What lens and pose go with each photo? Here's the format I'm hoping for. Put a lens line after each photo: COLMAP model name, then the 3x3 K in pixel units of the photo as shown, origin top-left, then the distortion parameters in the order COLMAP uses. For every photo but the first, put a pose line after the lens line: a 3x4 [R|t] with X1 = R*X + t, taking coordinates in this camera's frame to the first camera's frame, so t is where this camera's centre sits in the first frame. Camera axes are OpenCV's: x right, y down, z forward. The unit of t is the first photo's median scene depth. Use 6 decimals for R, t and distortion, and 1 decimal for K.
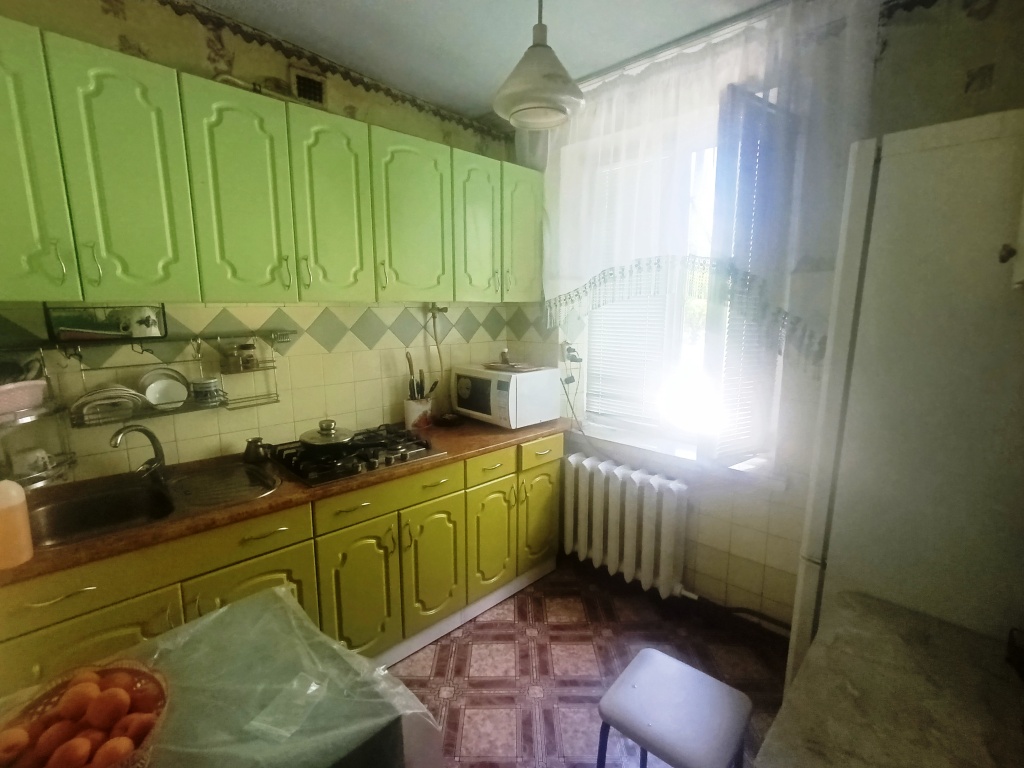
lens RADIAL K [[481.9, 0, 512.0], [0, 481.9, 384.0], [0, 0, 1]] dist [0.000892, 0.000157]
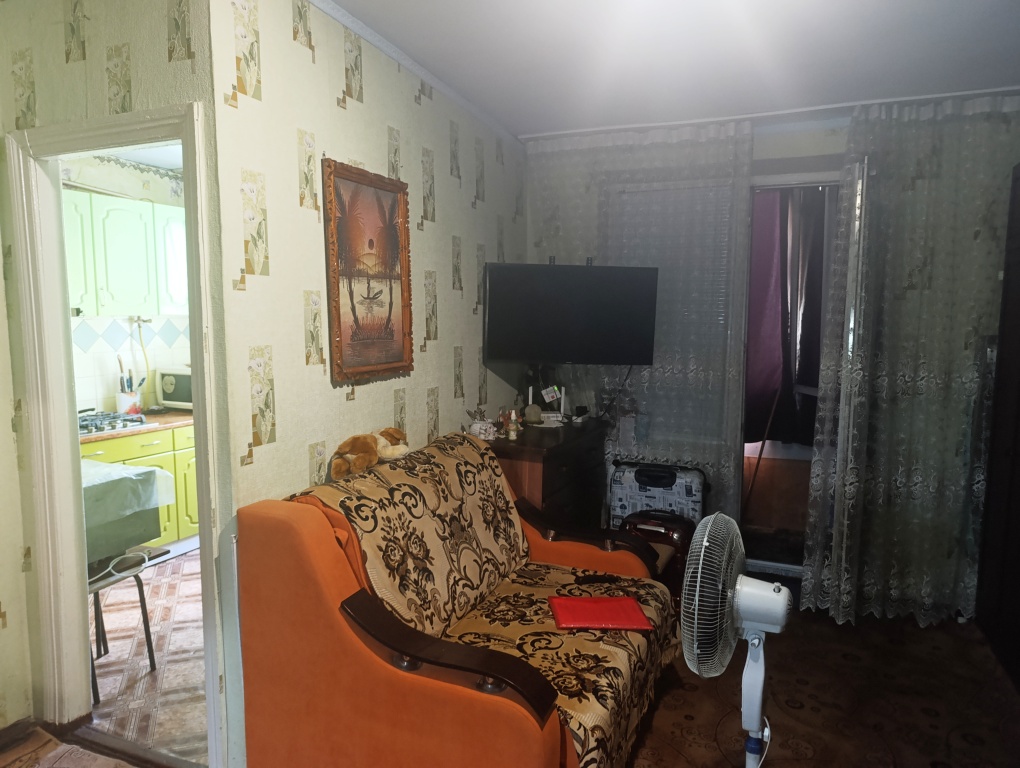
lens RADIAL K [[698.0, 0, 510.0], [0, 698.0, 384.0], [0, 0, 1]] dist [0.049940, -0.064212]
pose [[0.930137, -0.038475, 0.365192, 0.058583], [0.057714, 0.997453, -0.041909, 0.141793], [-0.362650, 0.060058, 0.929988, -1.041934]]
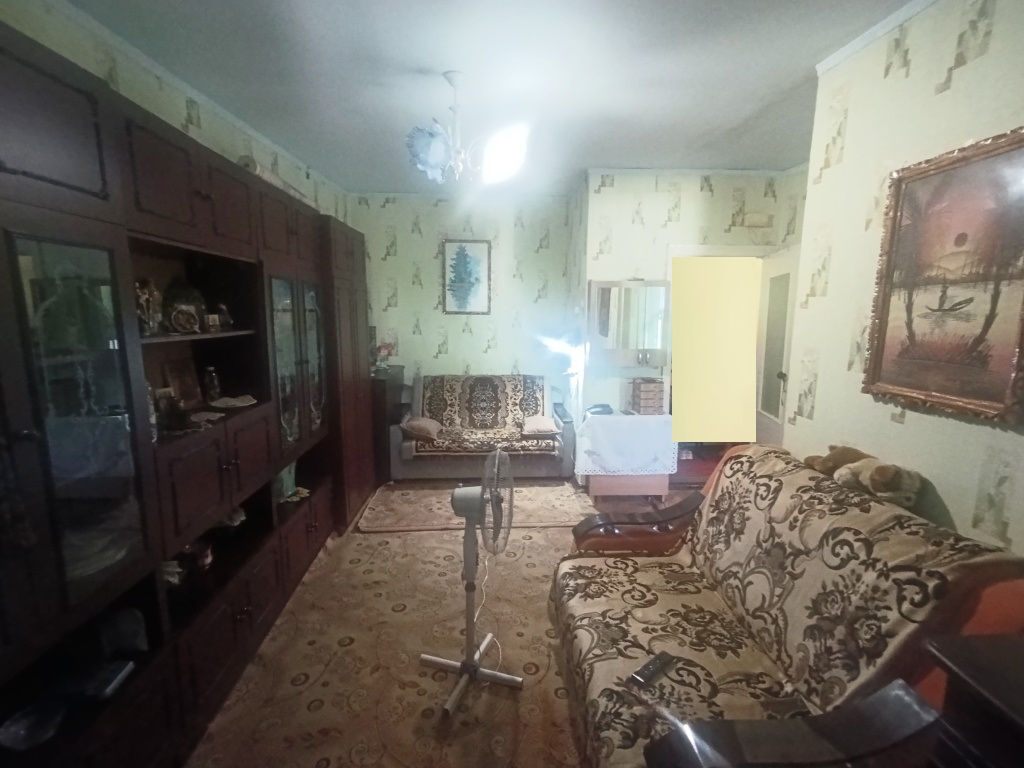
lens RADIAL K [[481.9, 0, 512.0], [0, 481.9, 384.0], [0, 0, 1]] dist [0.000892, 0.000157]
pose [[-0.678752, 0.098516, -0.727730, 1.023549], [-0.124043, 0.961342, 0.245836, -0.034242], [0.723816, 0.257132, -0.640292, 0.014420]]
